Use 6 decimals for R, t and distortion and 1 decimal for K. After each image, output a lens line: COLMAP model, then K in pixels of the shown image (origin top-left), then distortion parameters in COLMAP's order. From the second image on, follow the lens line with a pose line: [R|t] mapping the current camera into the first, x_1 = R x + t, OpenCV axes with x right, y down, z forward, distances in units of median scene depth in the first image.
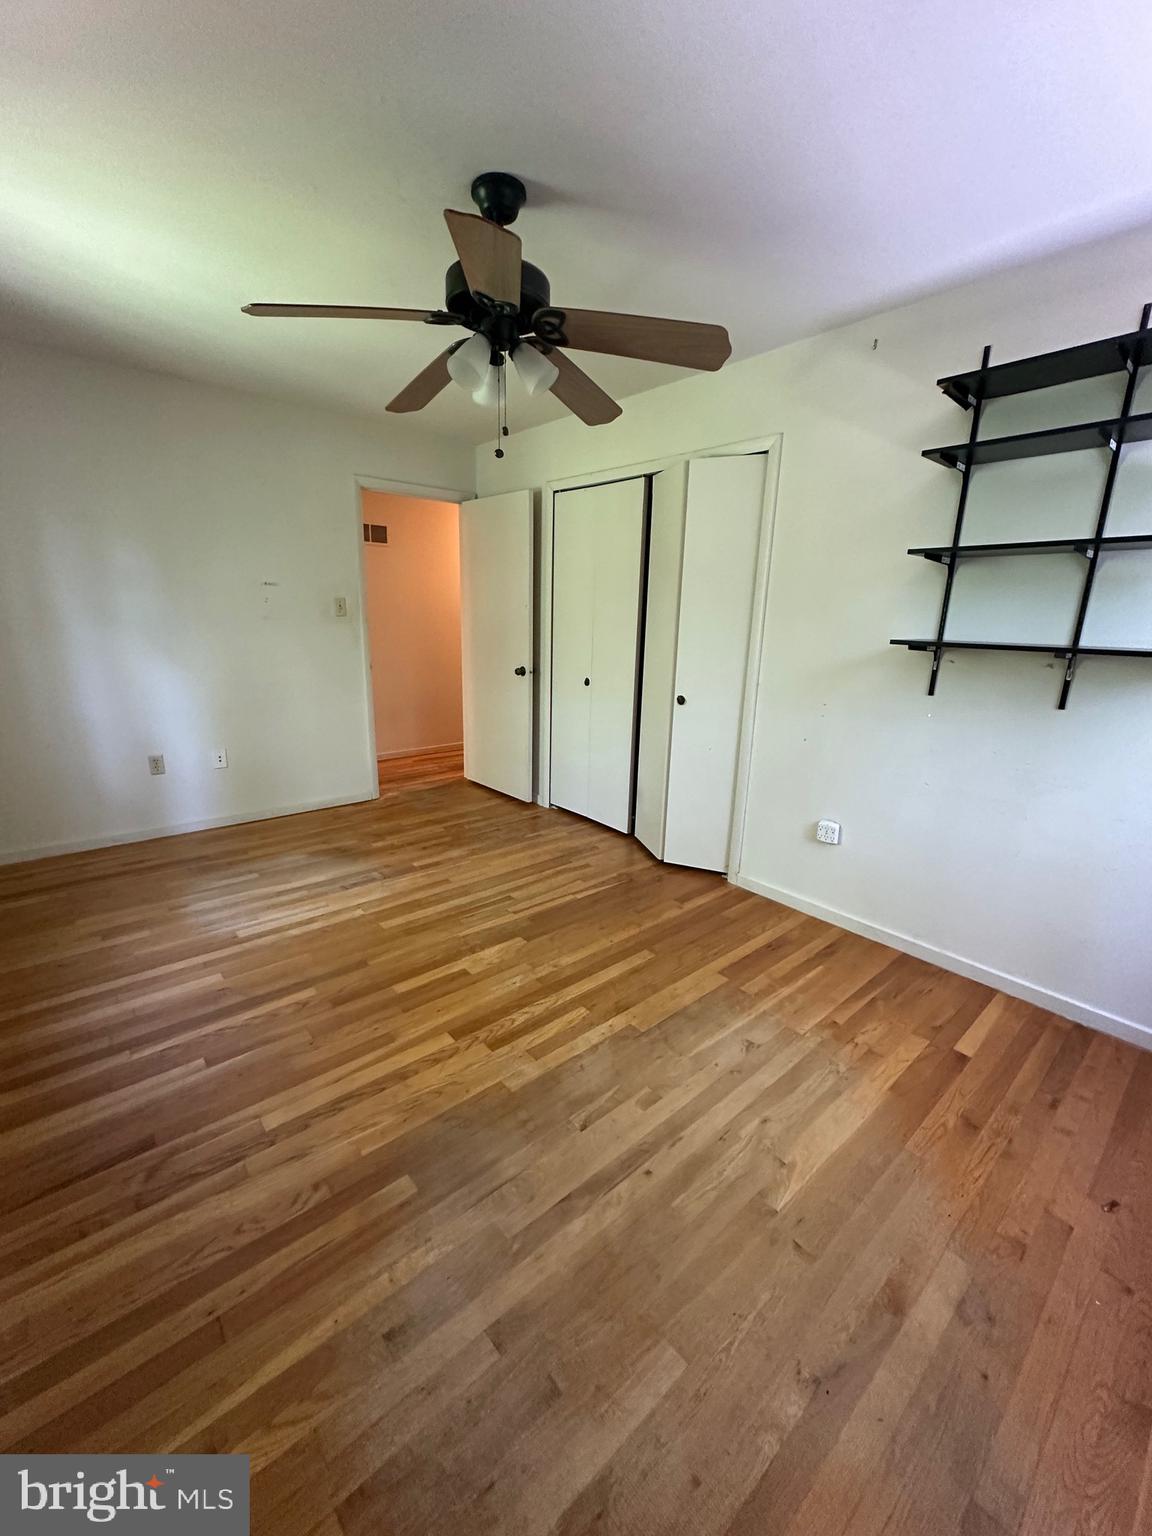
lens RADIAL K [[614.0, 0, 574.7], [0, 614.0, 764.6], [0, 0, 1]] dist [0.002007, 0.000160]
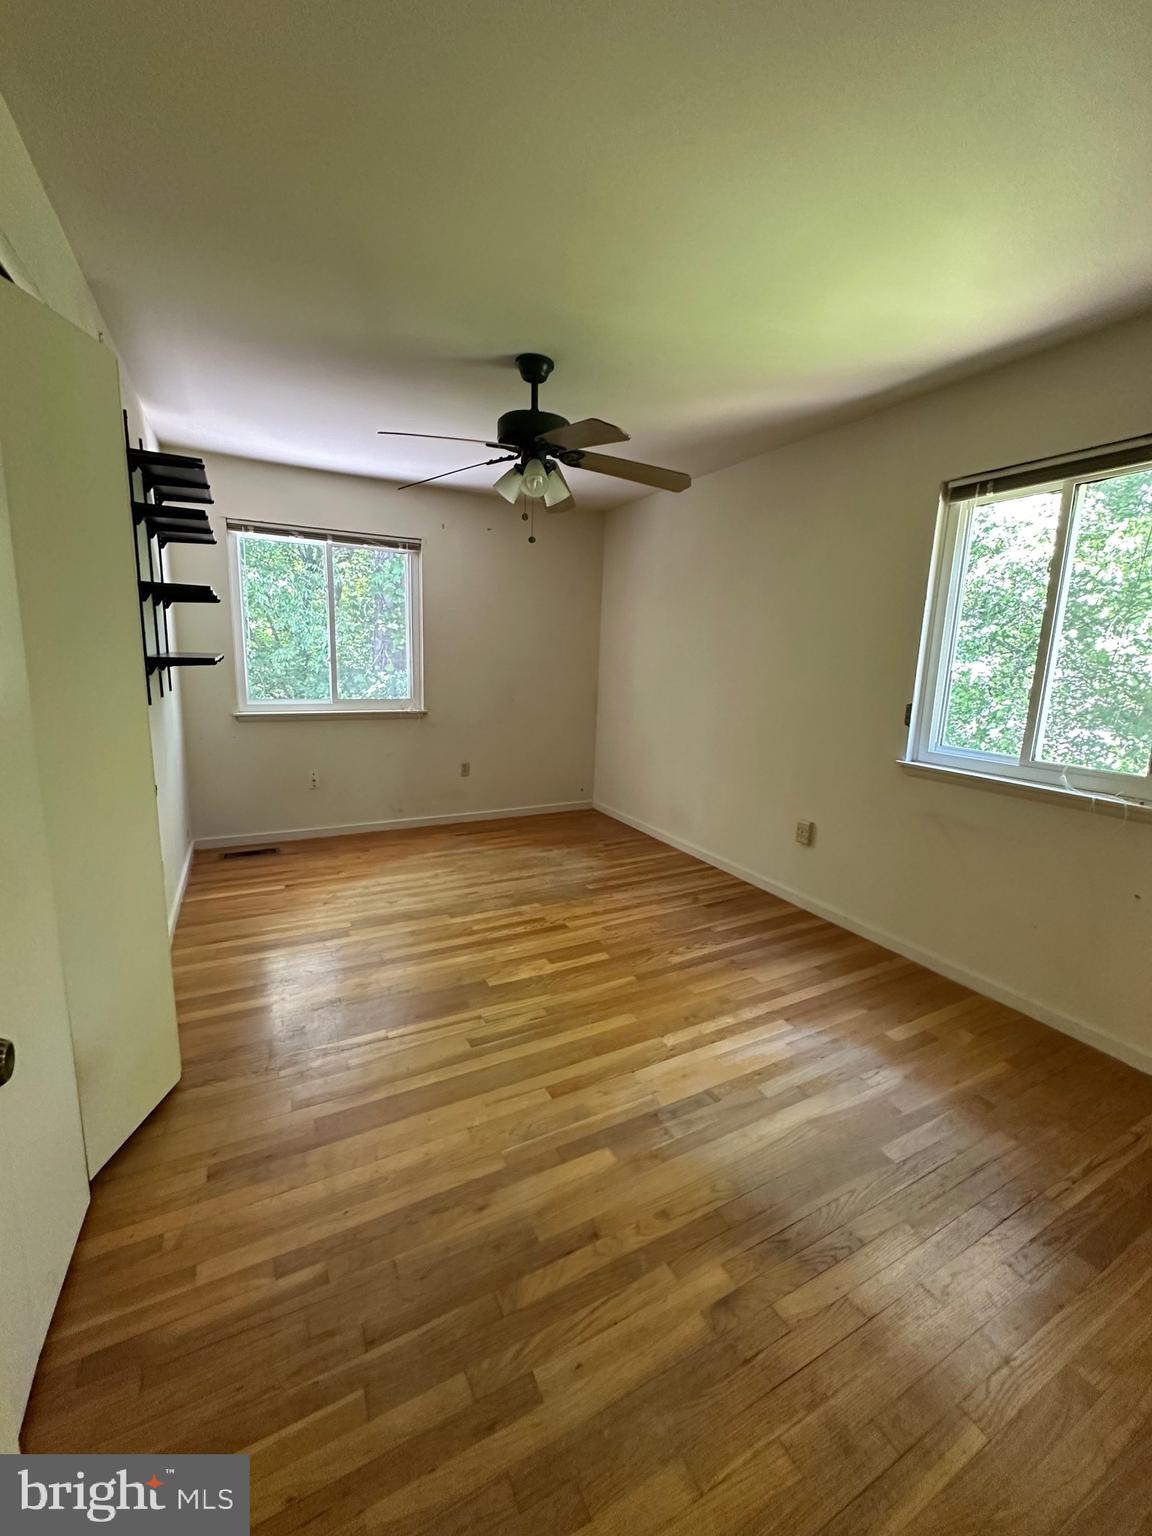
lens RADIAL K [[614.0, 0, 575.5], [0, 614.0, 762.2], [0, 0, 1]] dist [0.002007, 0.000160]
pose [[-0.971304, -0.097604, 0.216891, -0.454235], [-0.000792, 0.913239, 0.407423, -0.496818], [-0.237839, 0.395560, -0.887110, 1.935404]]
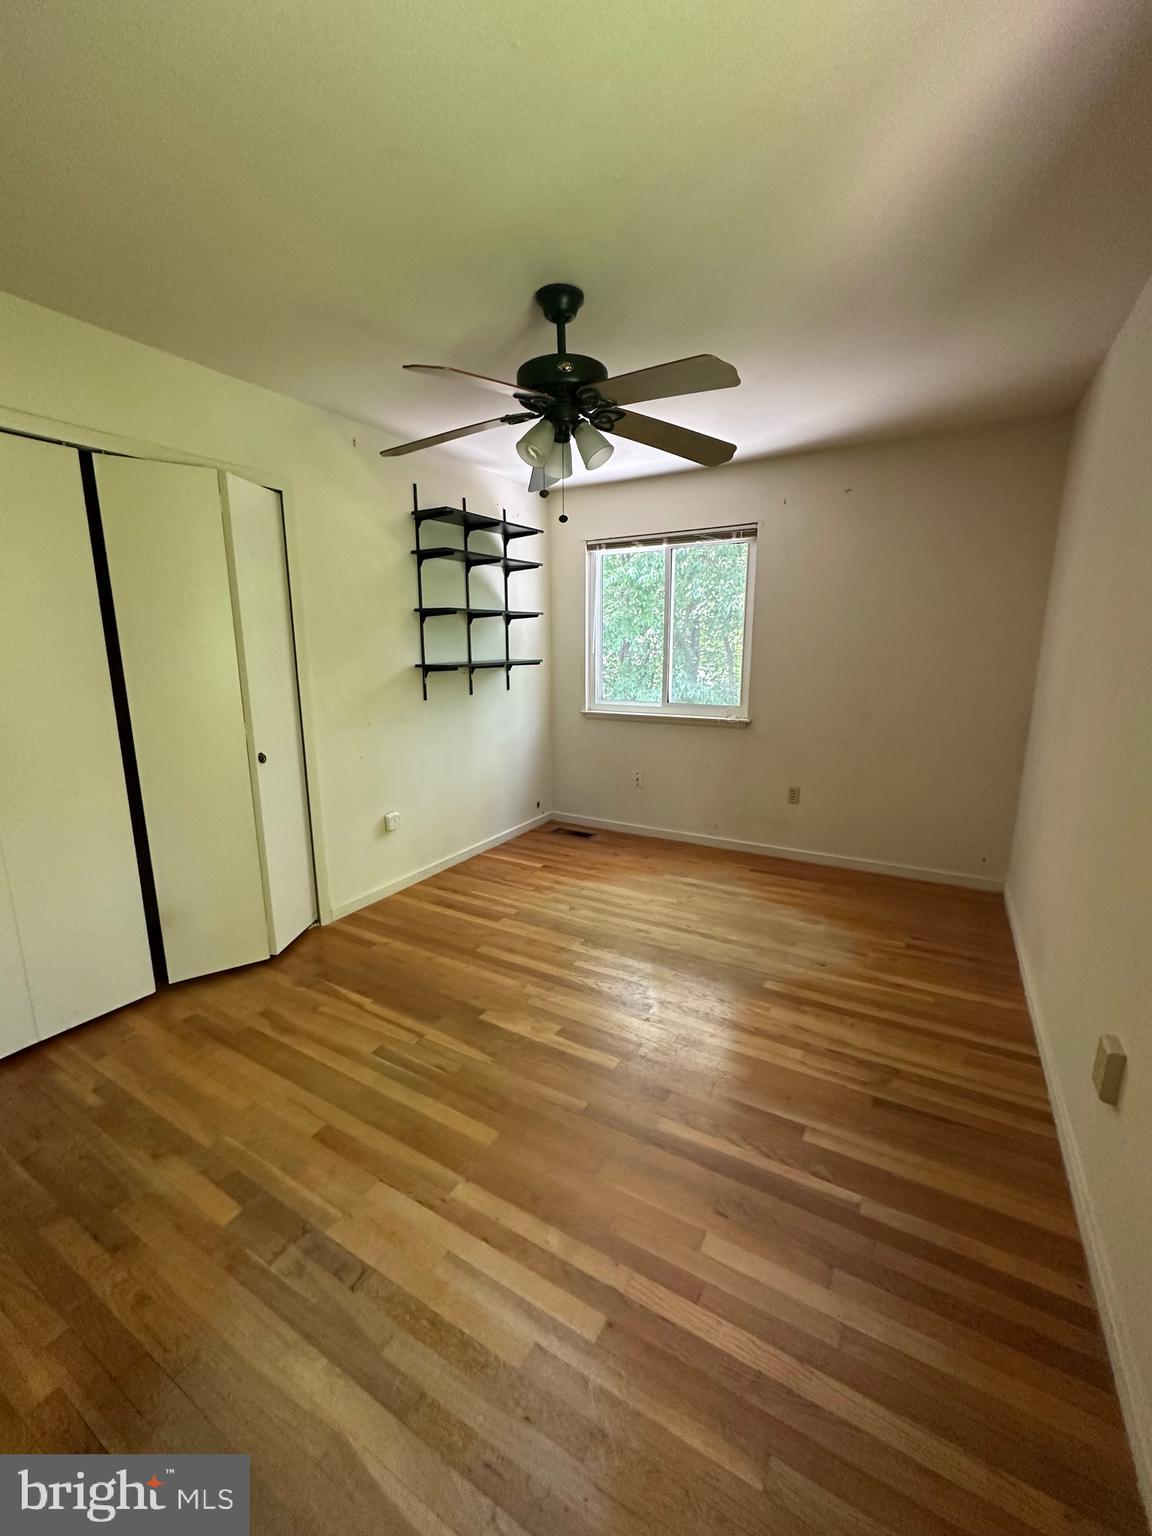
lens RADIAL K [[614.0, 0, 573.3], [0, 614.0, 764.6], [0, 0, 1]] dist [0.002007, 0.000160]
pose [[-0.314324, -0.207924, 0.926266, -1.017610], [0.228338, 0.930515, 0.286364, -0.329589], [-0.921446, 0.301513, -0.245006, 1.127299]]
